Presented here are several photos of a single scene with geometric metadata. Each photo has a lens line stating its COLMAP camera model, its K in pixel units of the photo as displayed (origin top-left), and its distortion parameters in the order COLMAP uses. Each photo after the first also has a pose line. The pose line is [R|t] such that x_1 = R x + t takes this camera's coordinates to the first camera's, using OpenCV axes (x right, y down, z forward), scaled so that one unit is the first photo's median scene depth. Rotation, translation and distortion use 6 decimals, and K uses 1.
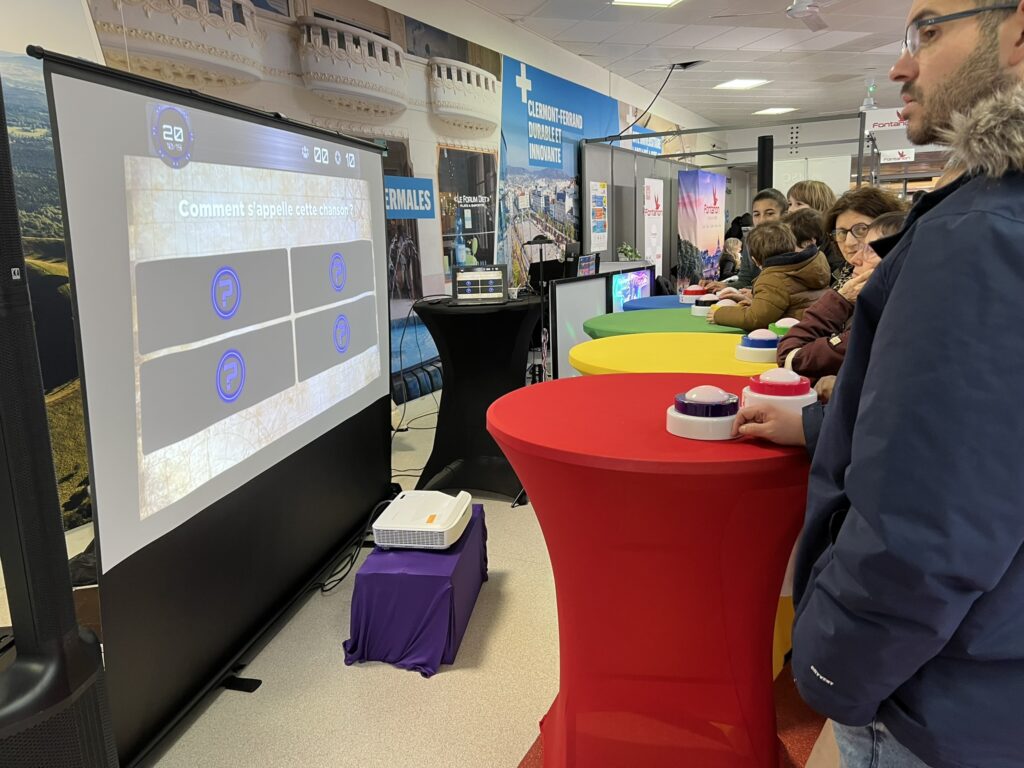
lens RADIAL K [[784.5, 0, 507.5], [0, 784.5, 387.1], [0, 0, 1]] dist [0.067313, -0.080249]
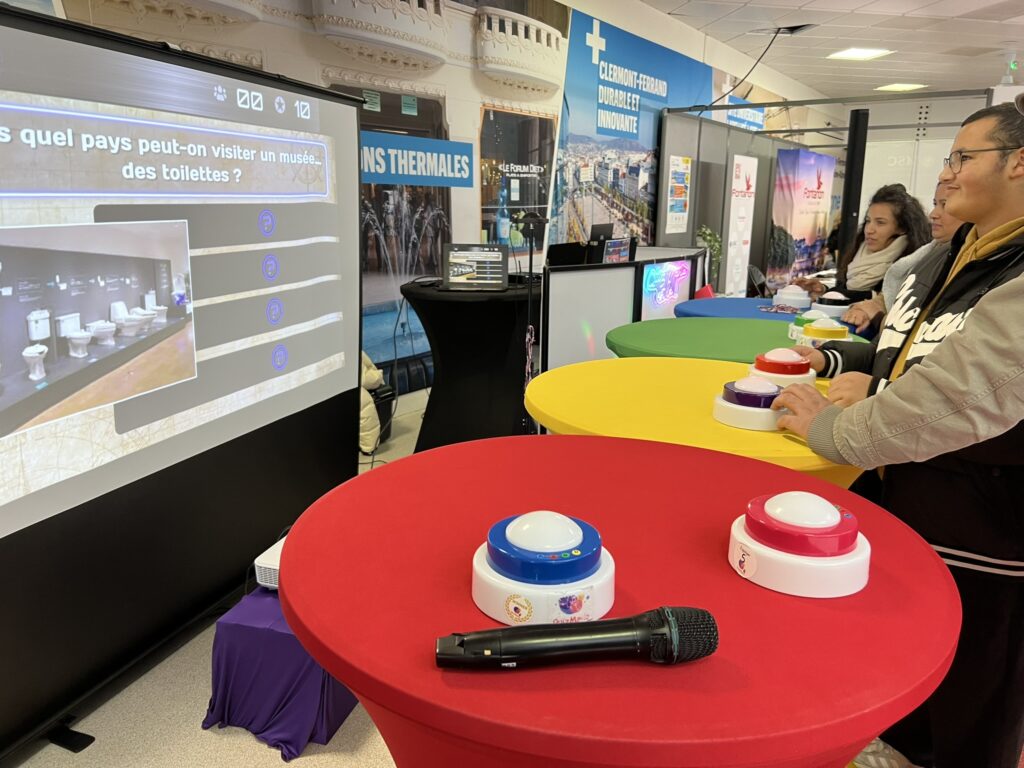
lens RADIAL K [[784.5, 0, 507.5], [0, 784.5, 387.1], [0, 0, 1]] dist [0.067313, -0.080249]
pose [[0.989422, 0.081672, -0.119893, 0.066178], [-0.077528, 0.996233, 0.038839, -0.020751], [0.122614, -0.029133, 0.992027, 0.086170]]
